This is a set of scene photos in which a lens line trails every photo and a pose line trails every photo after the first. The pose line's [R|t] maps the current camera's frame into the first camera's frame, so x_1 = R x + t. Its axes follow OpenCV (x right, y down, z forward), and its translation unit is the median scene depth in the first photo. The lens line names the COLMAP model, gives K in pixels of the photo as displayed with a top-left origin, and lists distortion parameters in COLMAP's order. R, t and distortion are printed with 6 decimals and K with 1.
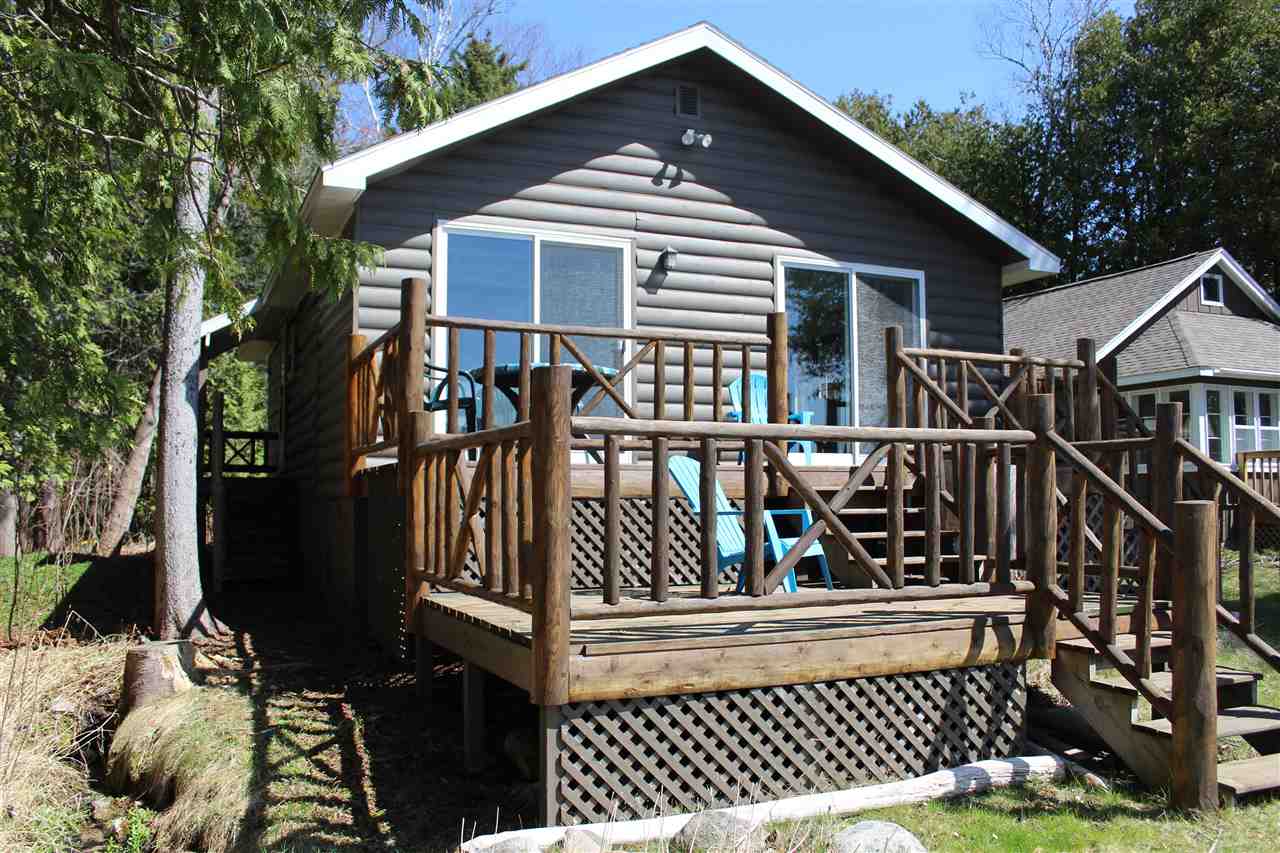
lens RADIAL K [[1061.9, 0, 640.0], [0, 1061.9, 426.5], [0, 0, 1]] dist [-0.145088, 0.087617]
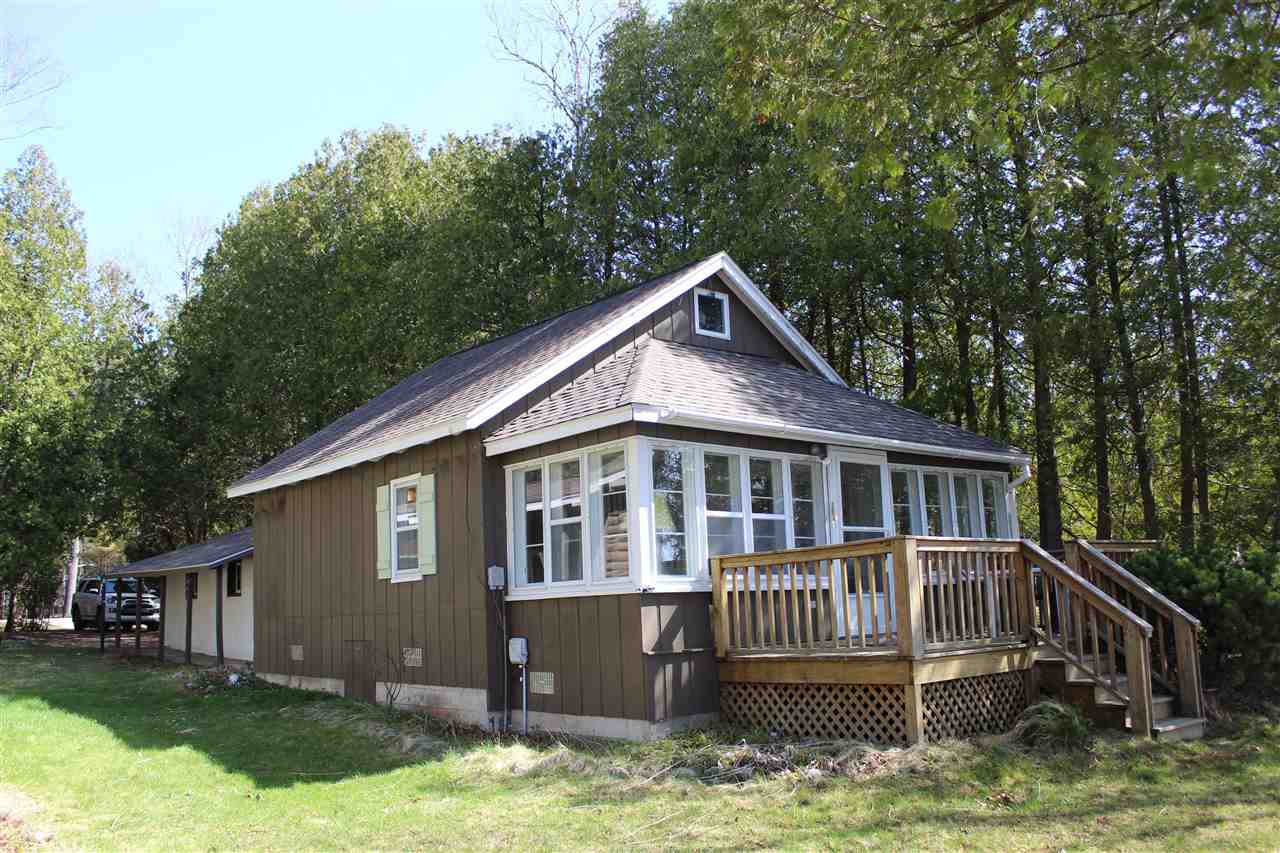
lens RADIAL K [[1061.9, 0, 640.0], [0, 1061.9, 426.5], [0, 0, 1]] dist [-0.145088, 0.087617]
pose [[0.942456, 0.020909, 0.333675, 0.286967], [0.010161, 0.995790, -0.091098, 0.004395], [-0.334175, 0.089246, 0.938276, 0.369177]]
